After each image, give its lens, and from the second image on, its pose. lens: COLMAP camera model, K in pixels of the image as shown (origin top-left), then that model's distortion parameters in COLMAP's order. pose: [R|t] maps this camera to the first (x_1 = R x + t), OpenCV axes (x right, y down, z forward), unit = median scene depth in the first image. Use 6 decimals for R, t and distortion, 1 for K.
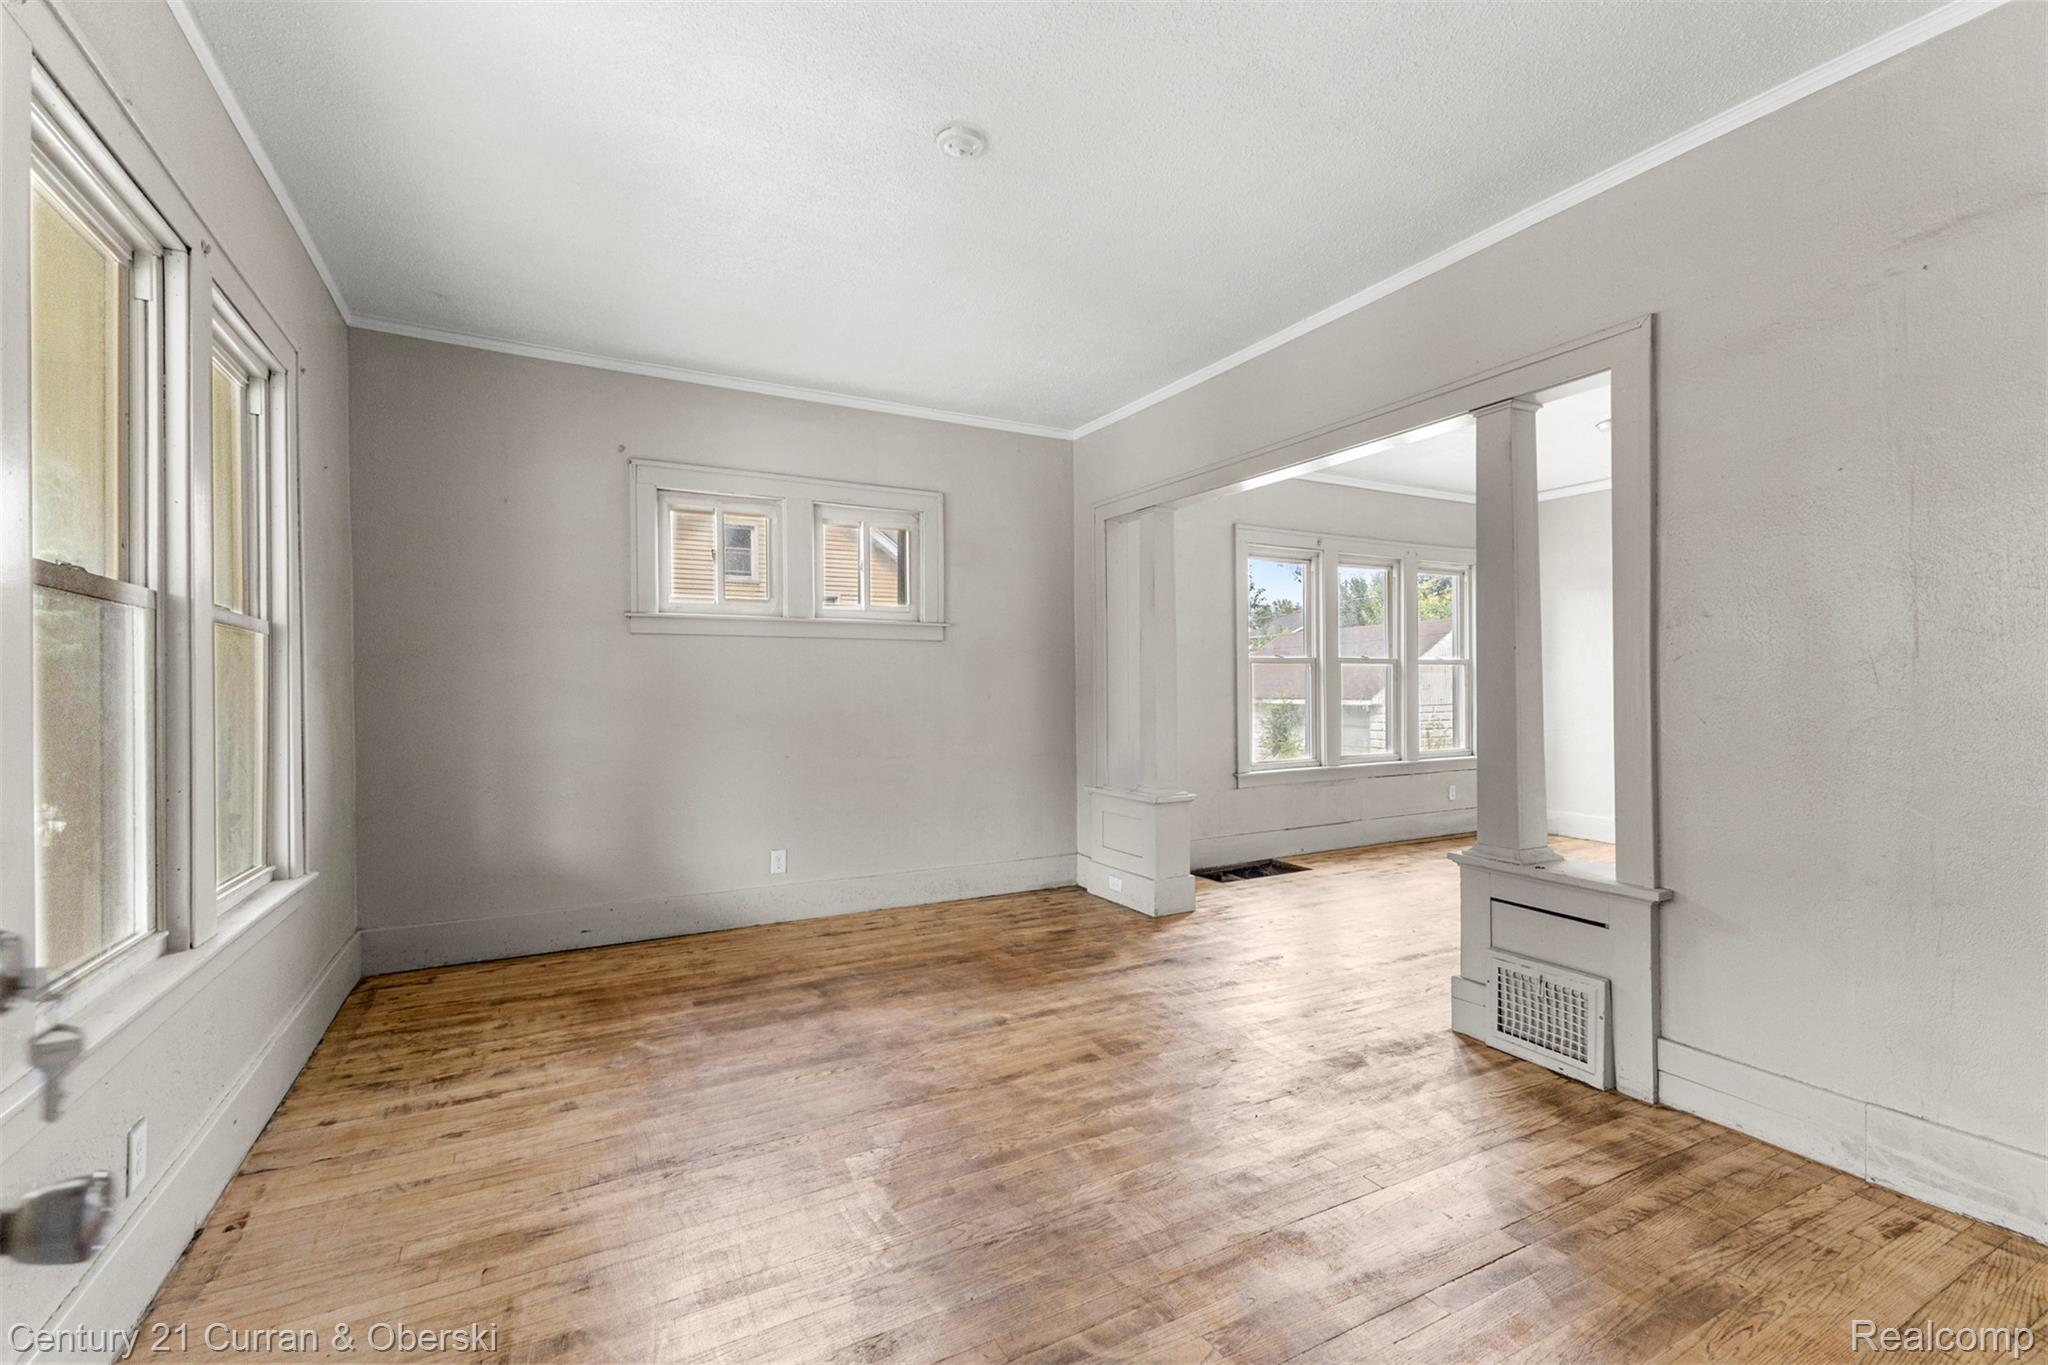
lens RADIAL K [[891.8, 0, 1024.0], [0, 891.8, 682.5], [0, 0, 1]] dist [0.001124, 0.000037]
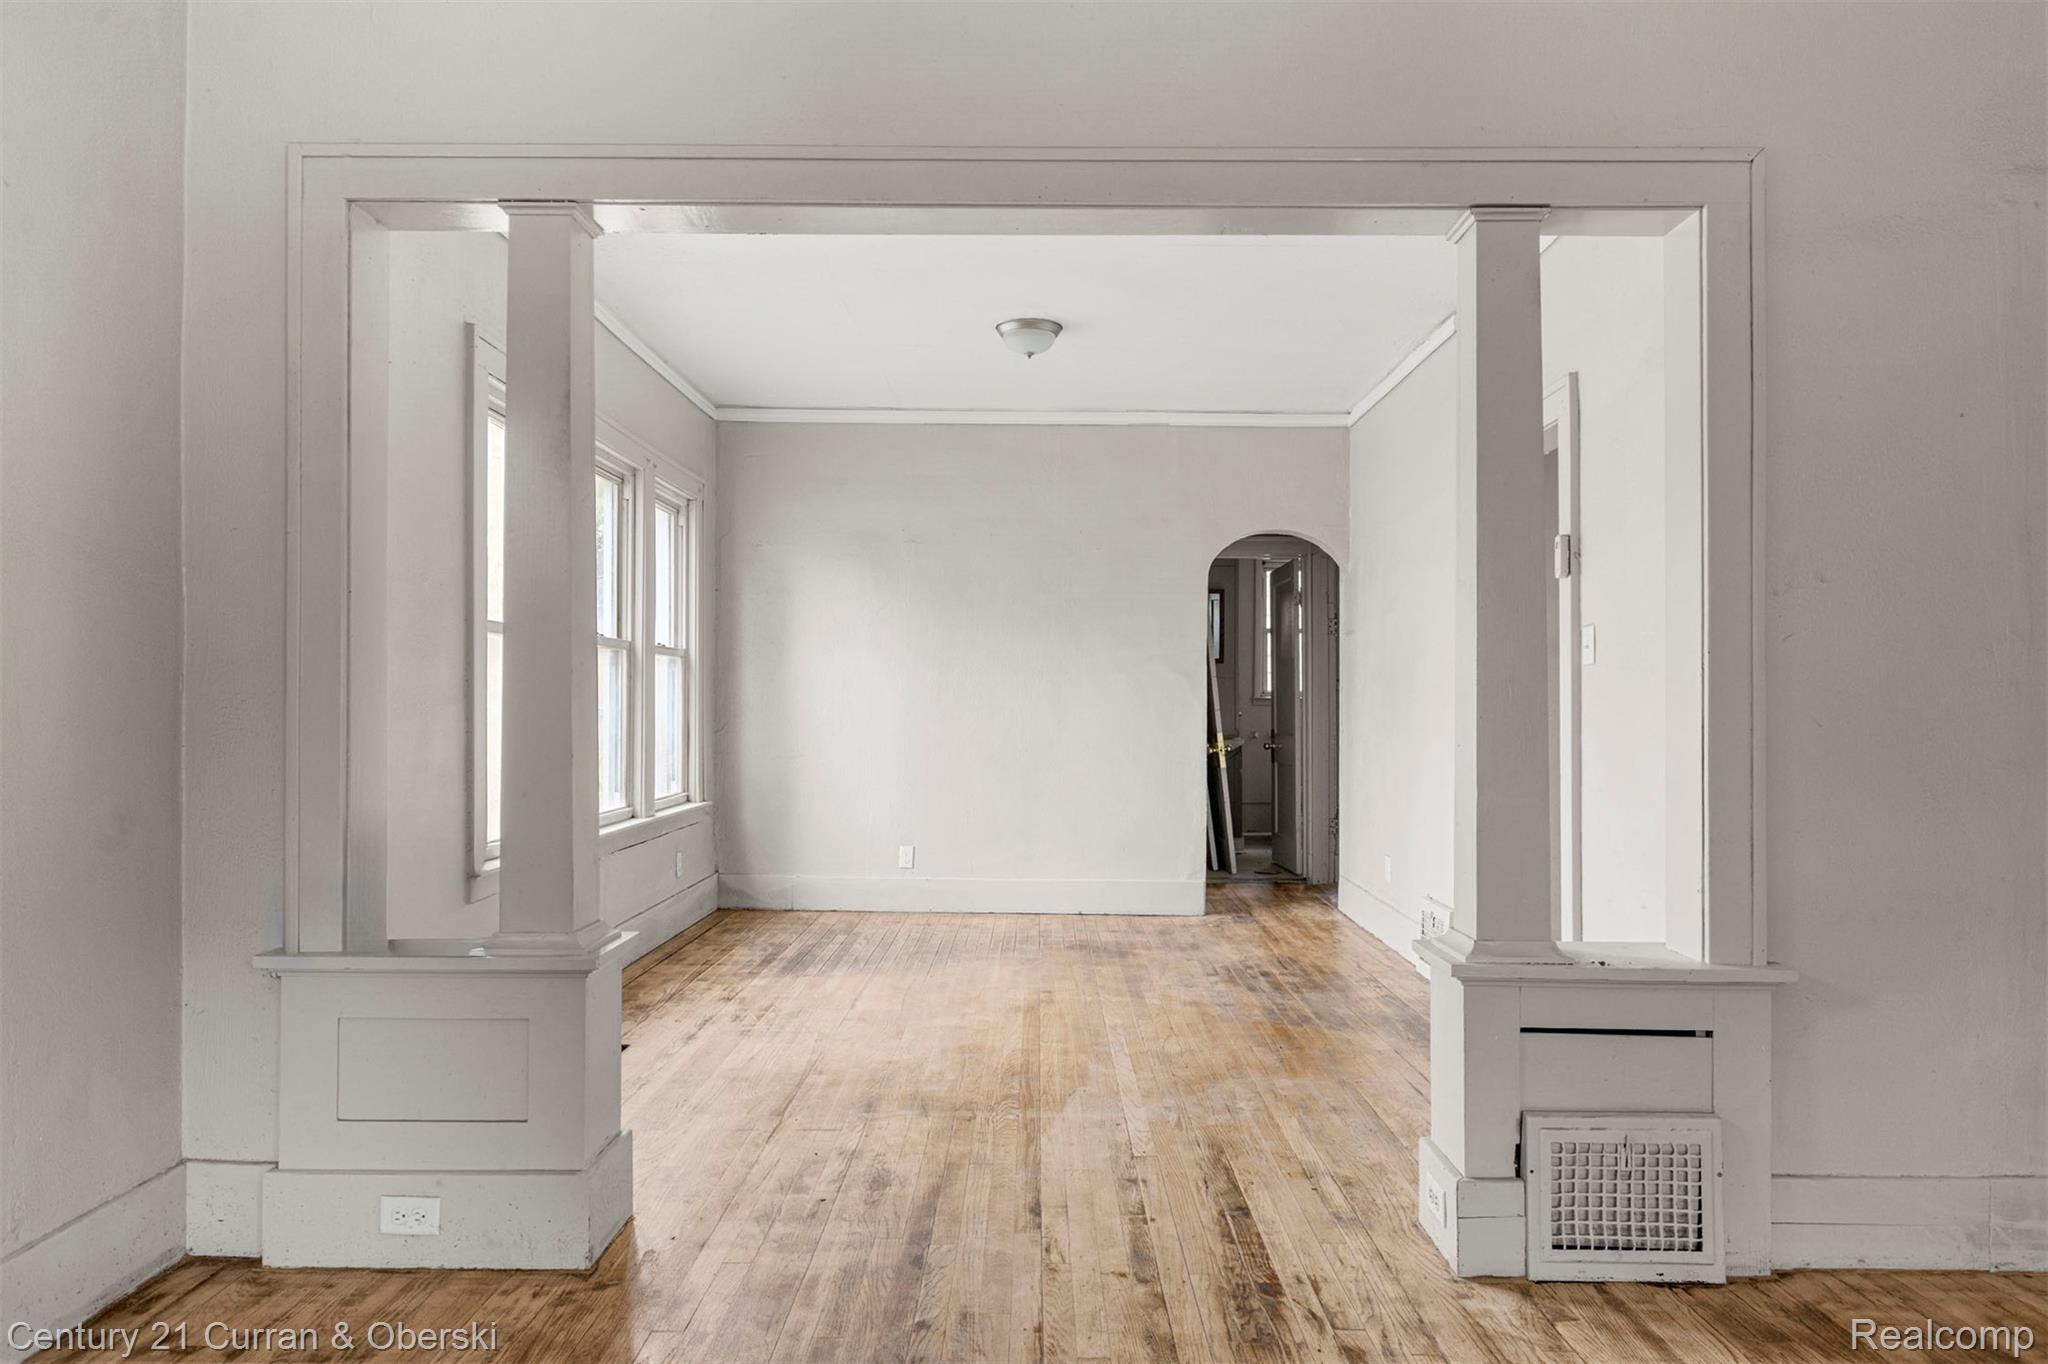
lens RADIAL K [[1238.2, 0, 1024.0], [0, 1238.2, 682.0], [0, 0, 1]] dist [-0.003871, -0.000150]
pose [[0.472734, 0.022535, 0.880917, -0.391237], [-0.011320, 0.999746, -0.019501, 0.031245], [-0.881132, -0.000753, 0.472869, 0.960234]]
